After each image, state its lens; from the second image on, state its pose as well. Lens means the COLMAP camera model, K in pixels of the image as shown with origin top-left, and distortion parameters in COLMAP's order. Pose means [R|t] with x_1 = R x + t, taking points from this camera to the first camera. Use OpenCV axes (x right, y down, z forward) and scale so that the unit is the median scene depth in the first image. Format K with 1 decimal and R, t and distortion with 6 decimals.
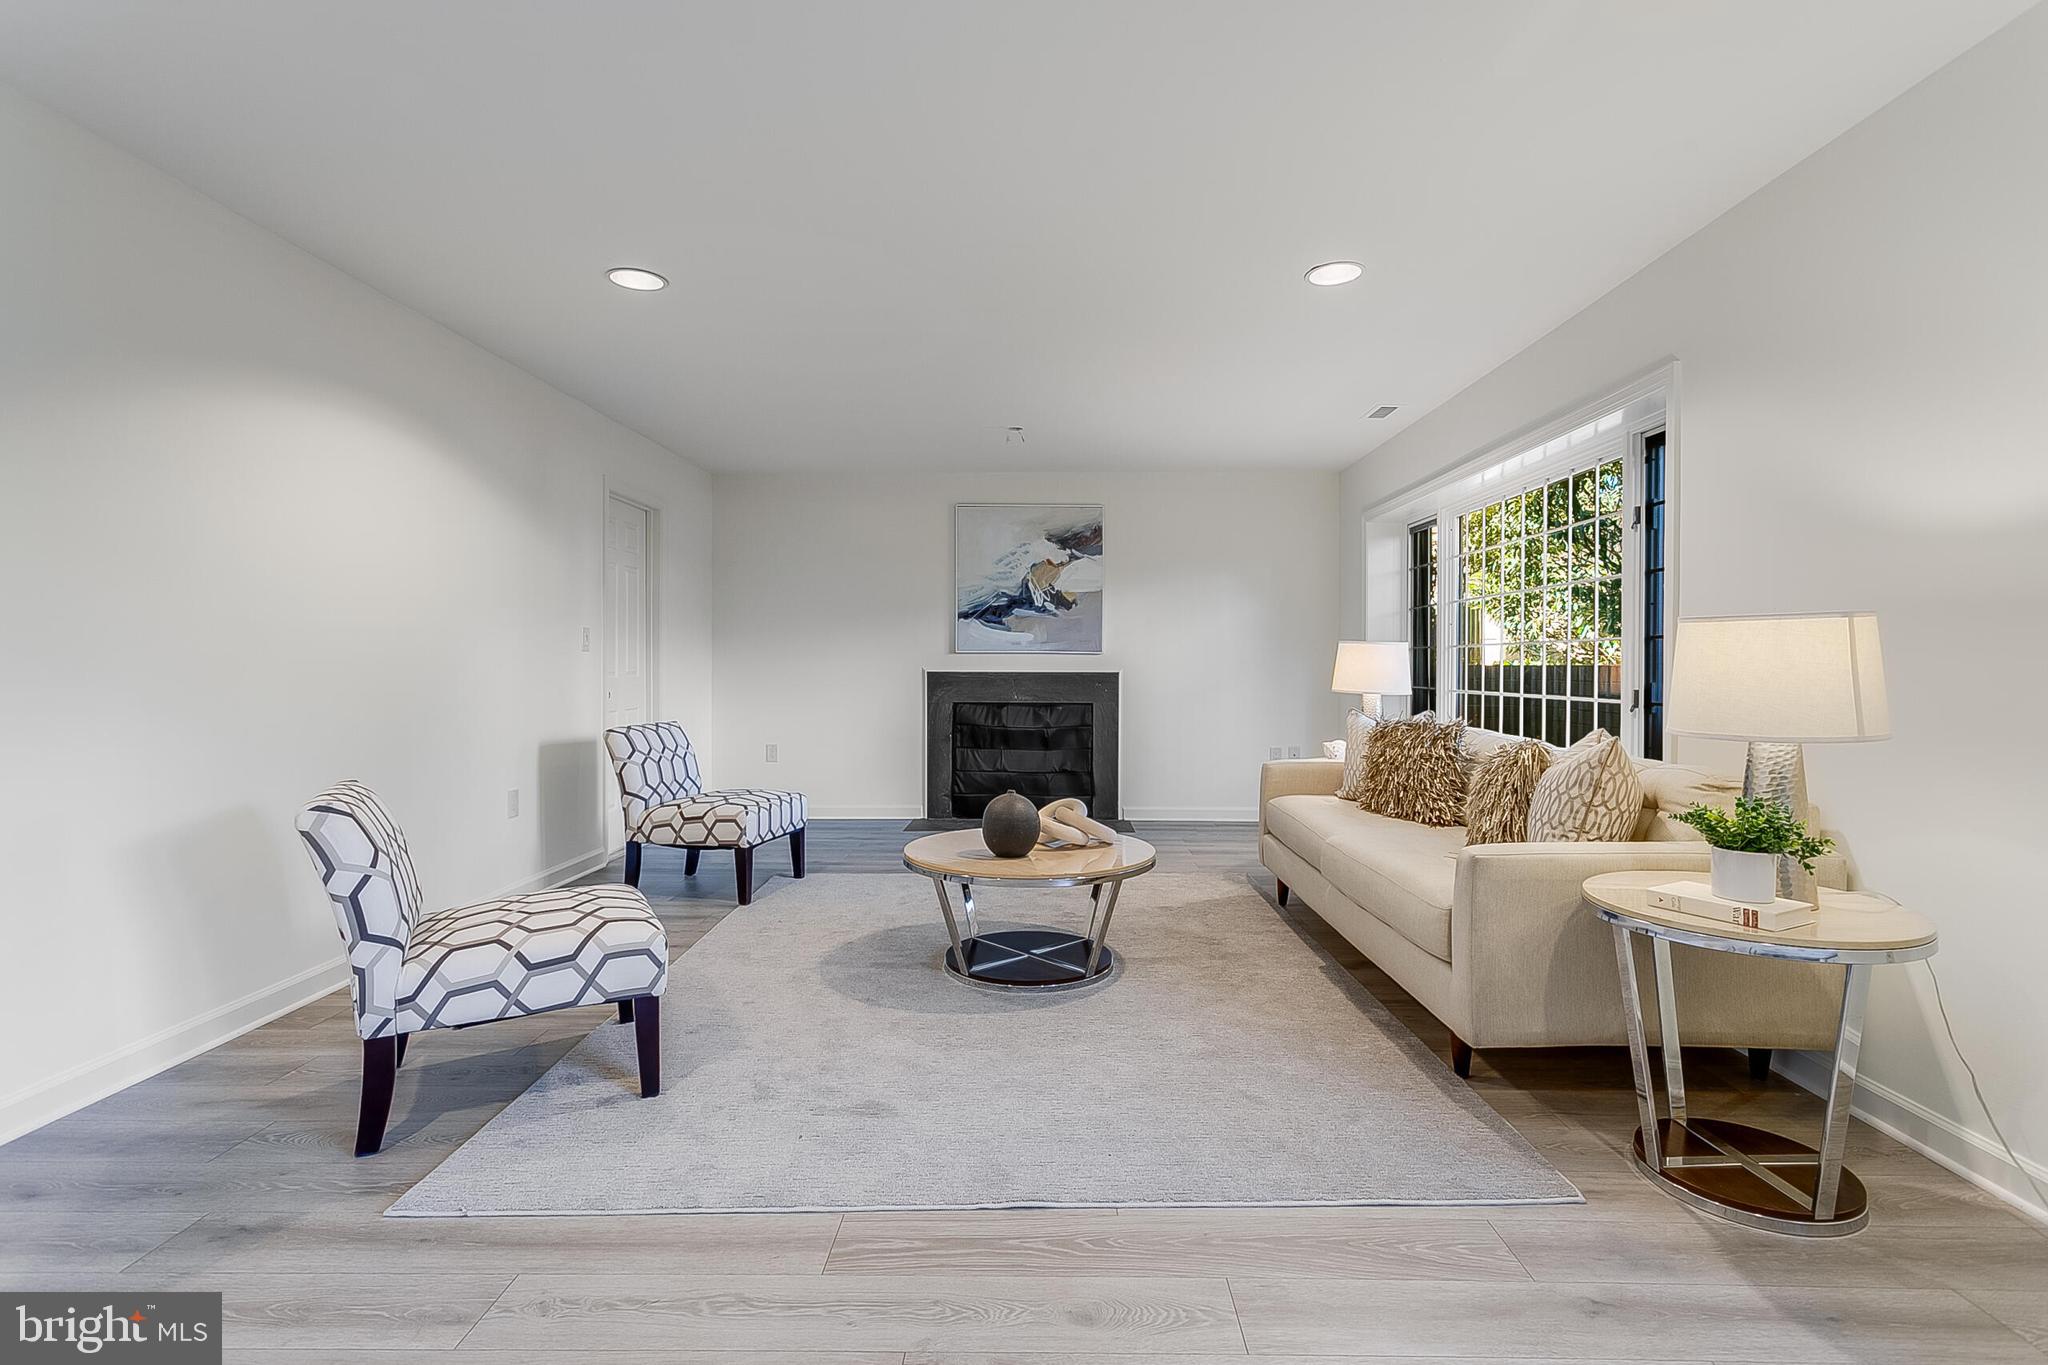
lens RADIAL K [[972.3, 0, 1023.3], [0, 972.3, 674.9], [0, 0, 1]] dist [-0.000850, 0.001270]
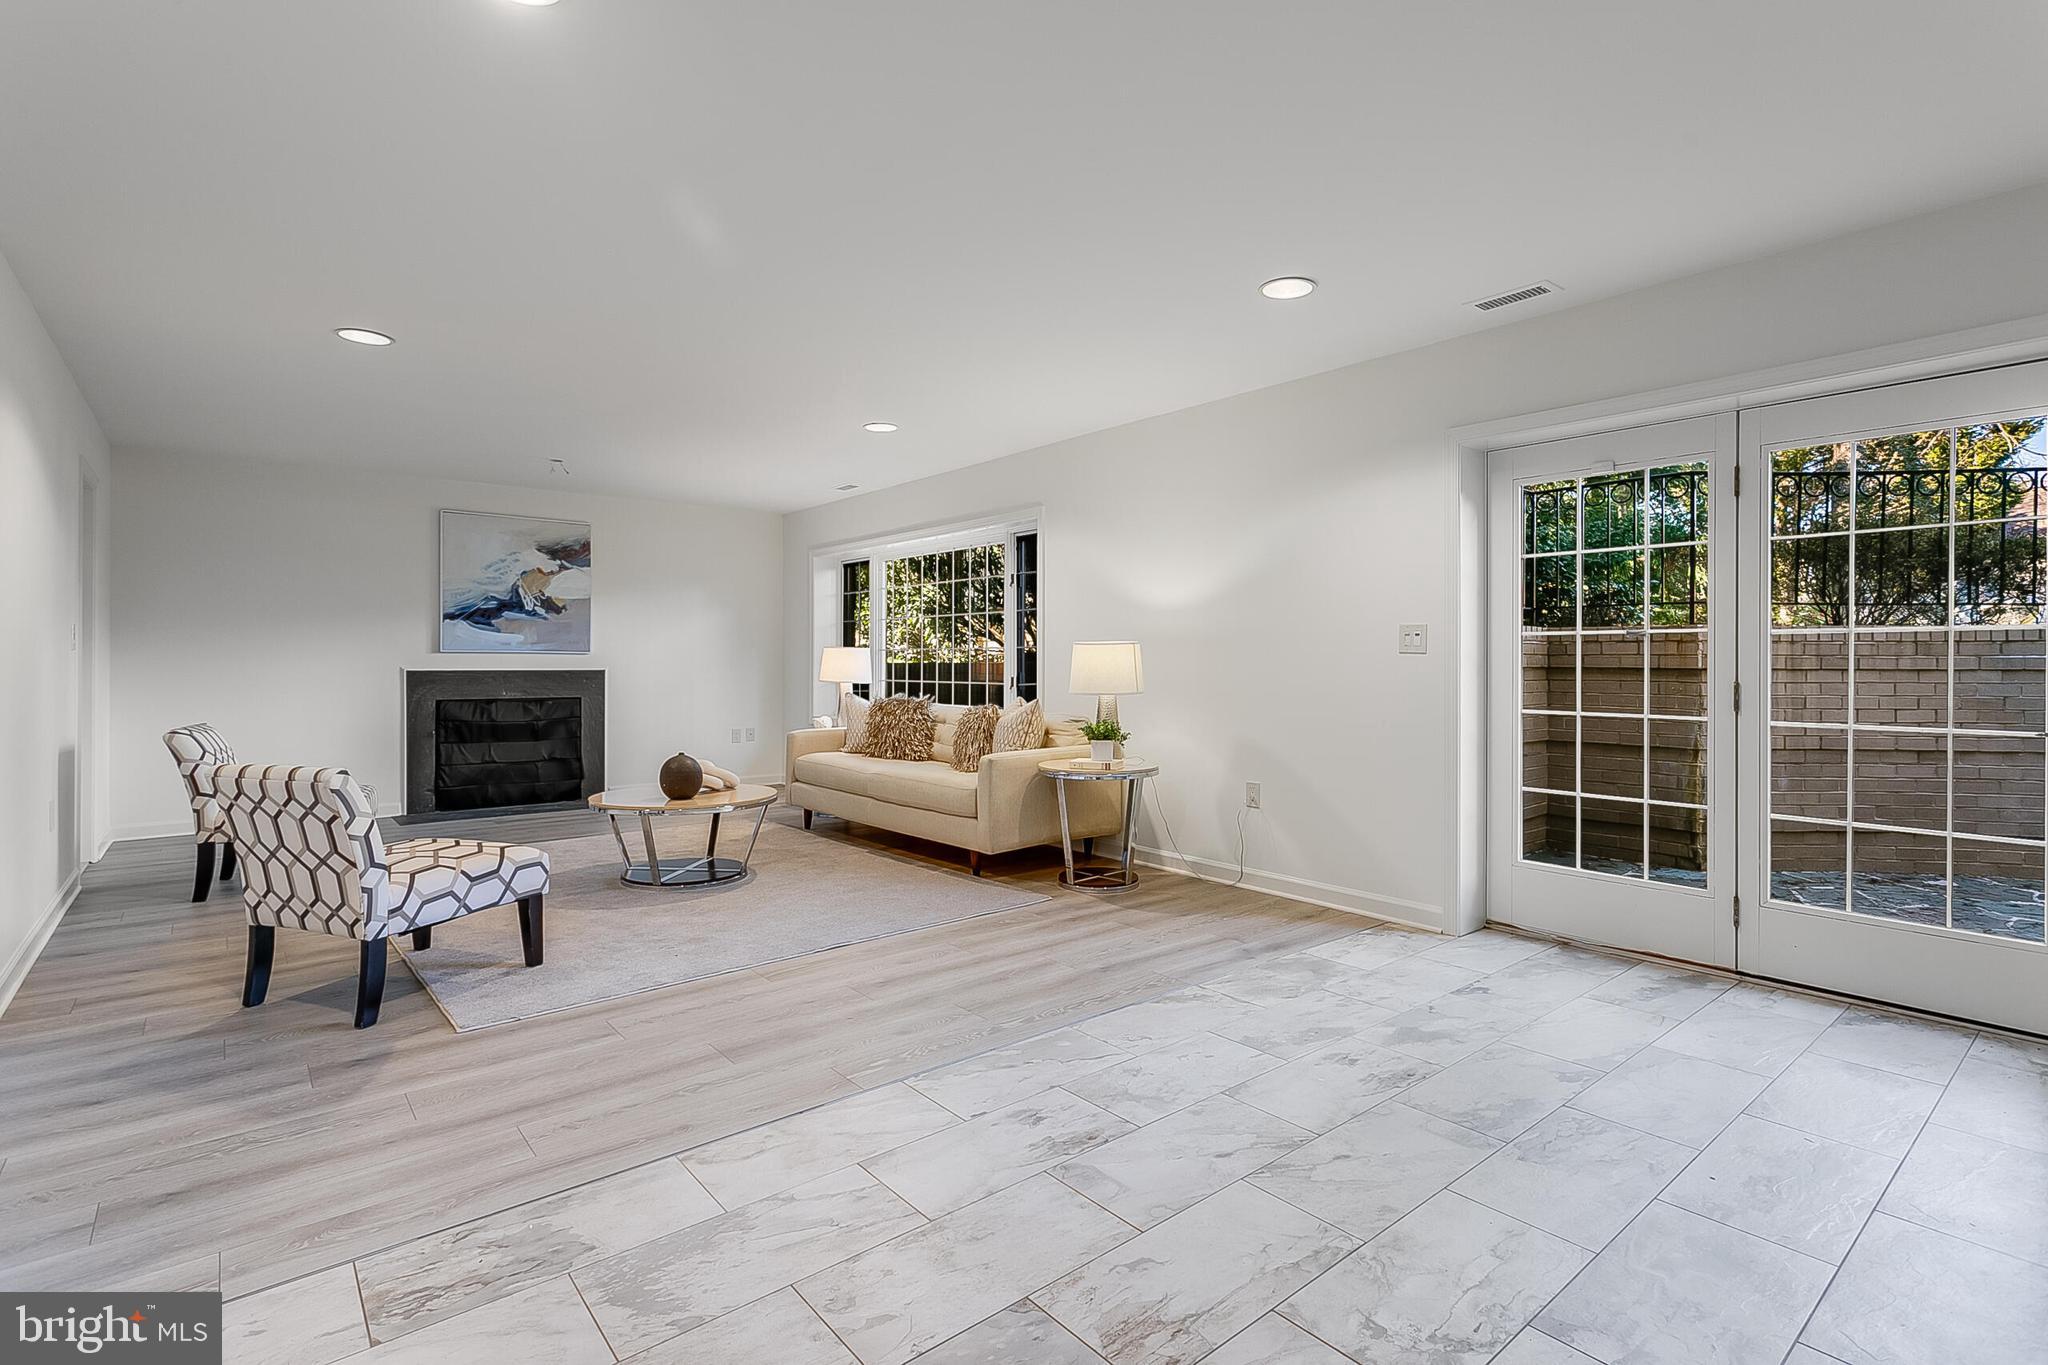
lens RADIAL K [[972.3, 0, 1023.9], [0, 972.3, 673.8], [0, 0, 1]] dist [-0.000850, 0.001270]
pose [[0.764361, -0.010083, 0.644709, -0.479924], [0.008643, 0.999948, 0.005393, 0.000344], [-0.644730, 0.001450, 0.764409, -0.358675]]
